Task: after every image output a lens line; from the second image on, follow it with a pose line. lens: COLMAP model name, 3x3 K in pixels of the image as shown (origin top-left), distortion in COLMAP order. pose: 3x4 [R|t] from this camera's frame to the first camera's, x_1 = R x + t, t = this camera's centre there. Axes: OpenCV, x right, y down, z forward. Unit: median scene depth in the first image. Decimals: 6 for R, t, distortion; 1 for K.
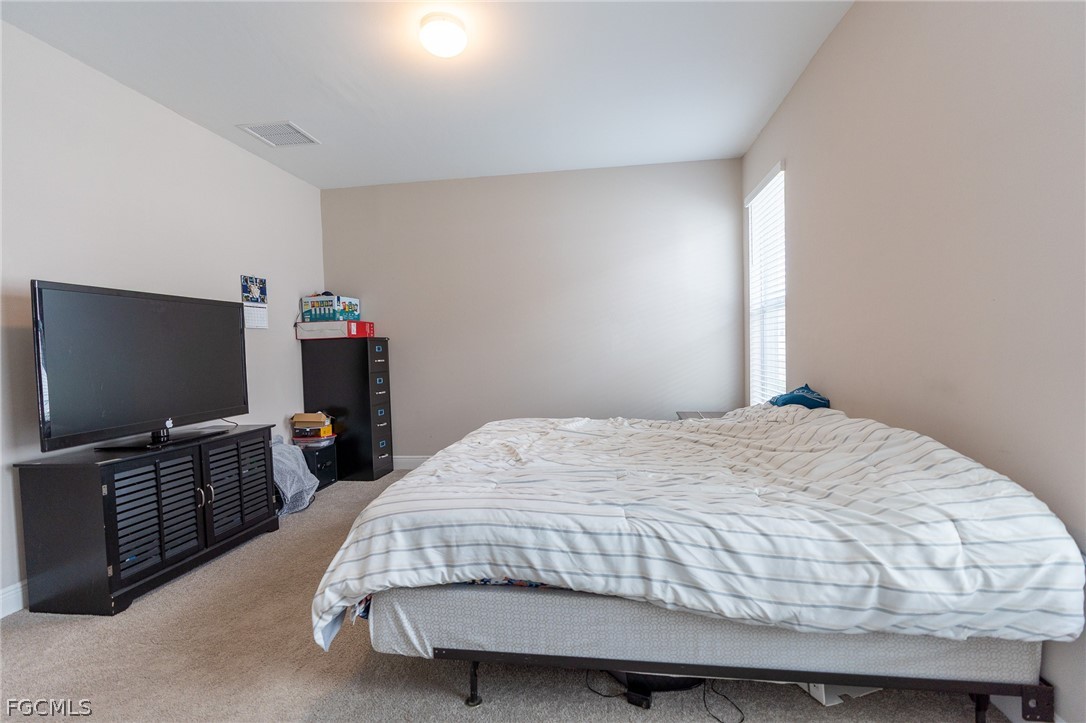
lens RADIAL K [[496.3, 0, 542.2], [0, 496.3, 360.8], [0, 0, 1]] dist [-0.010848, 0.004243]
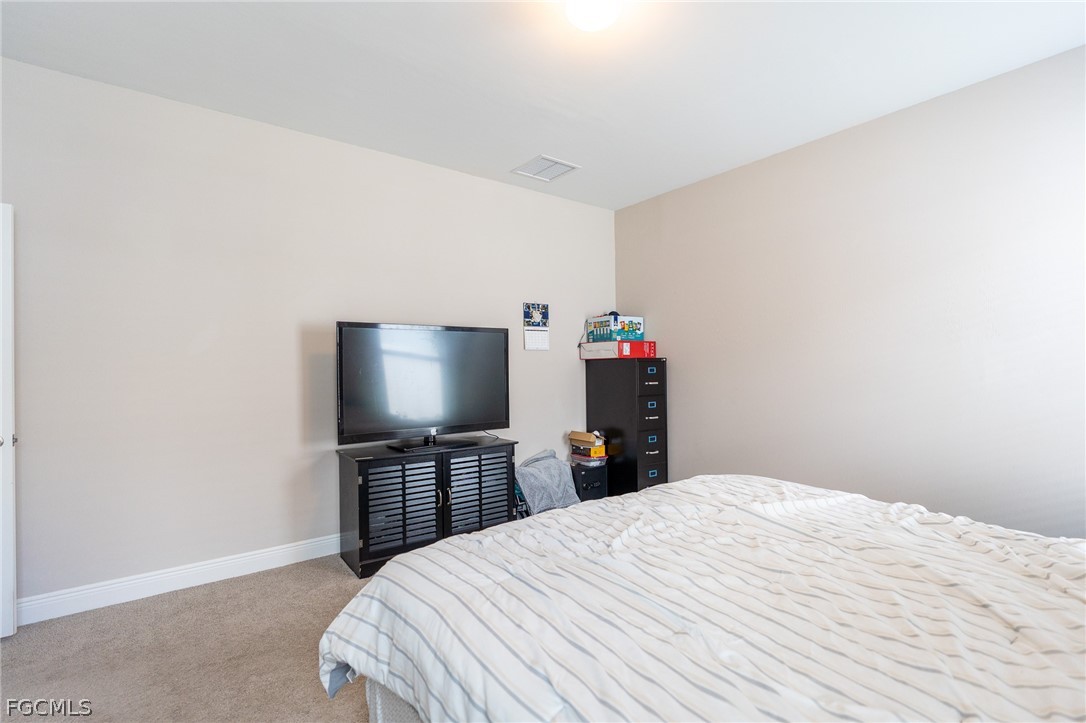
lens RADIAL K [[496.3, 0, 547.7], [0, 496.3, 362.0], [0, 0, 1]] dist [-0.010848, 0.004243]
pose [[0.707798, 0.017535, -0.706197, 0.196542], [-0.030811, 0.999507, -0.006063, -0.029590], [0.705742, 0.026050, 0.707990, 0.214564]]
